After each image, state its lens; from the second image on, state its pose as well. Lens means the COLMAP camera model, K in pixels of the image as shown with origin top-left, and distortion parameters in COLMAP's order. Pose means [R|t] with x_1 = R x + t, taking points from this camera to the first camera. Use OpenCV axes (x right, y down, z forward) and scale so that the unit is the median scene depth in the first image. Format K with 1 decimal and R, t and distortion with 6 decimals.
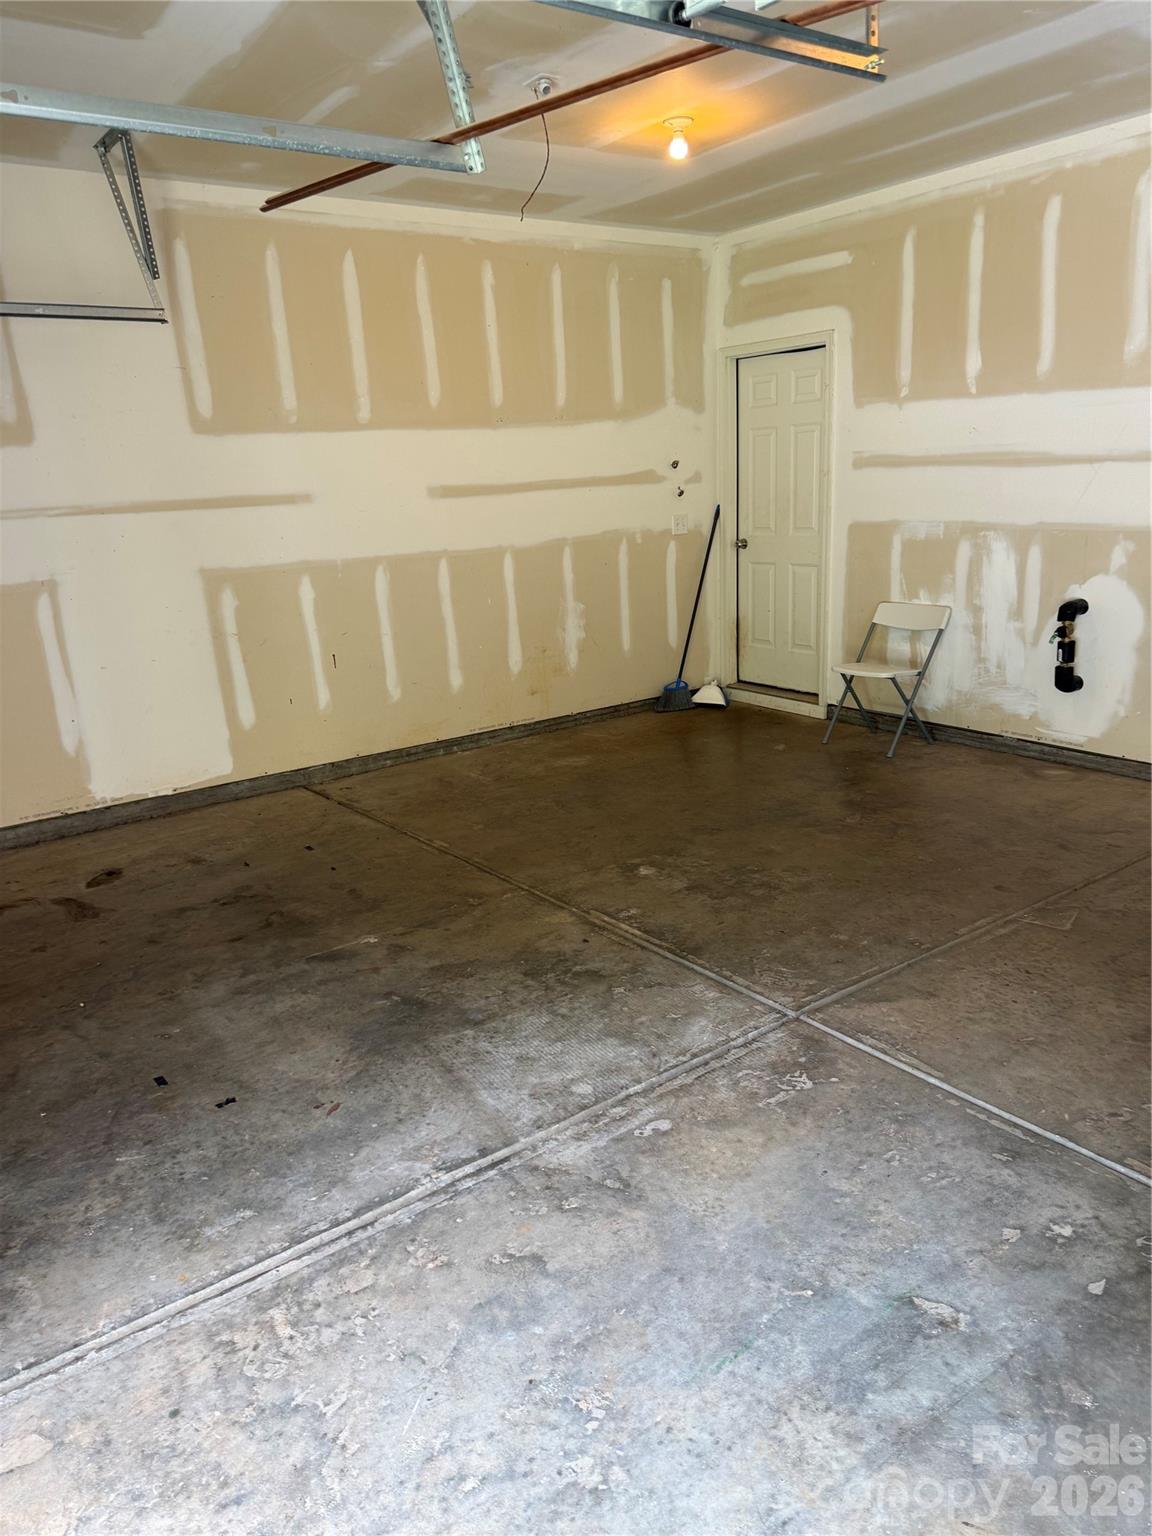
lens RADIAL K [[1082.8, 0, 577.6], [0, 1082.8, 761.8], [0, 0, 1]] dist [0.054889, -0.069459]
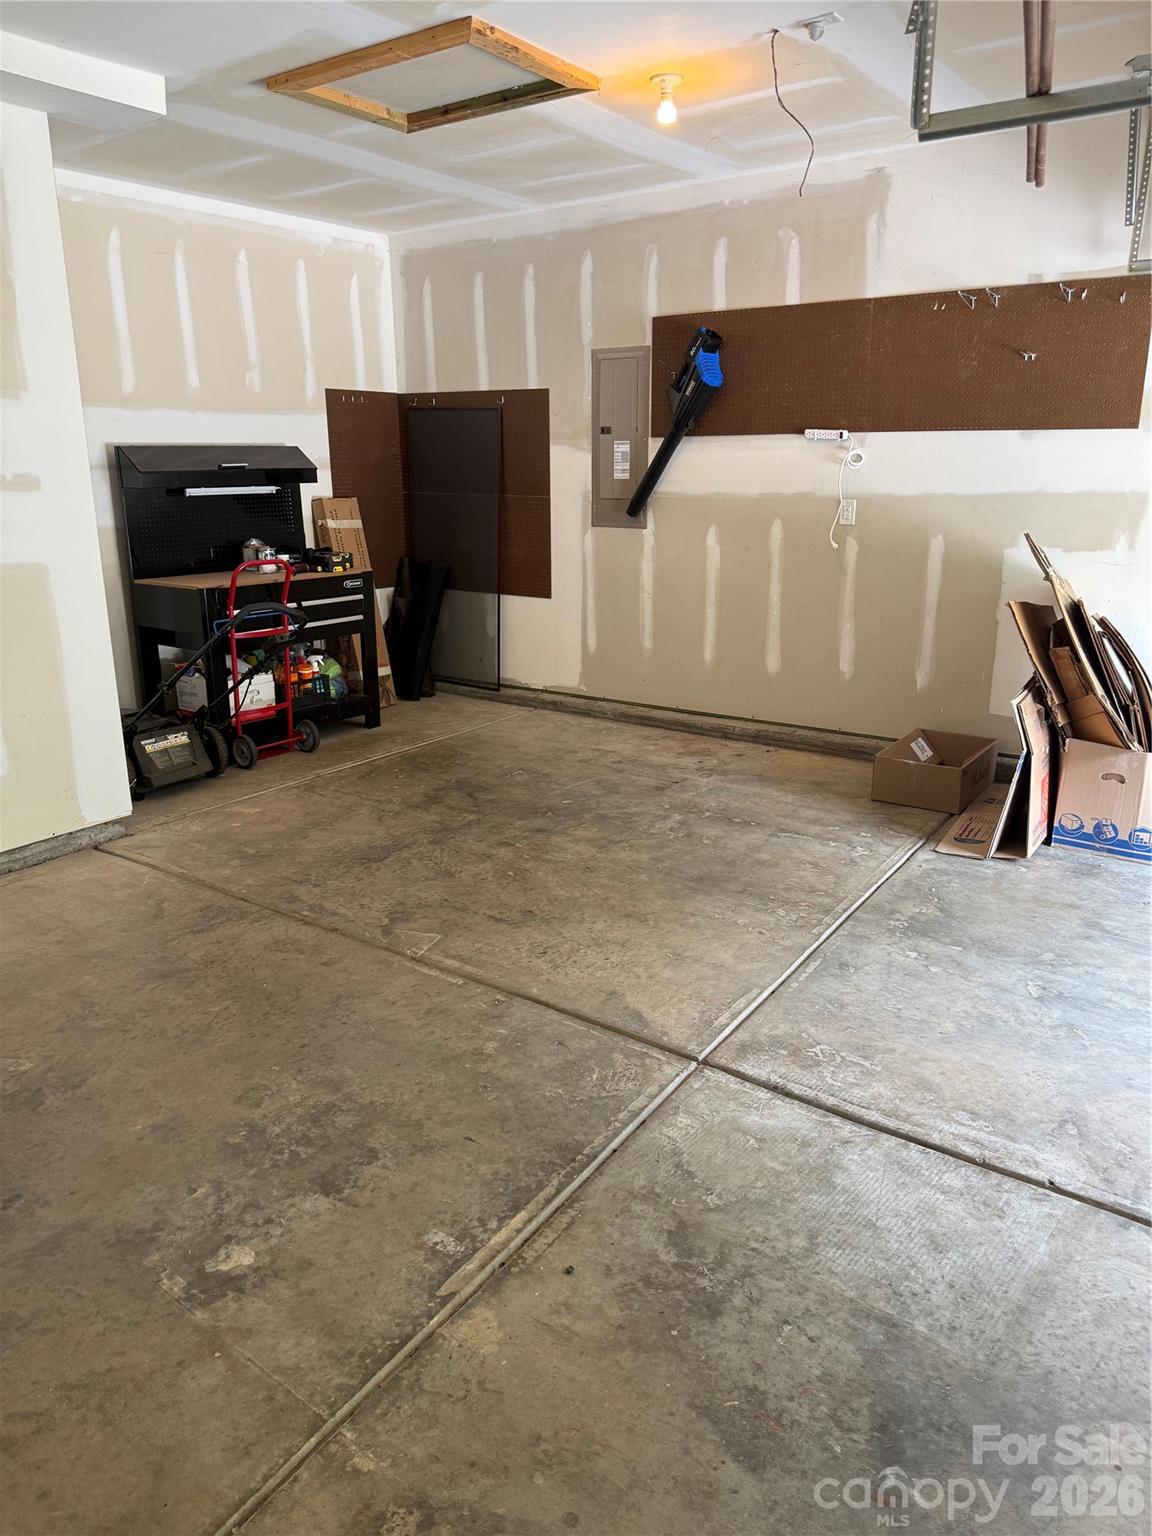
lens RADIAL K [[1082.8, 0, 576.8], [0, 1082.8, 763.7], [0, 0, 1]] dist [0.054889, -0.069459]
pose [[-0.321541, -0.215175, 0.922123, -0.497025], [0.270919, 0.912222, 0.307334, -0.273070], [-0.907312, 0.348641, -0.235022, 1.085697]]
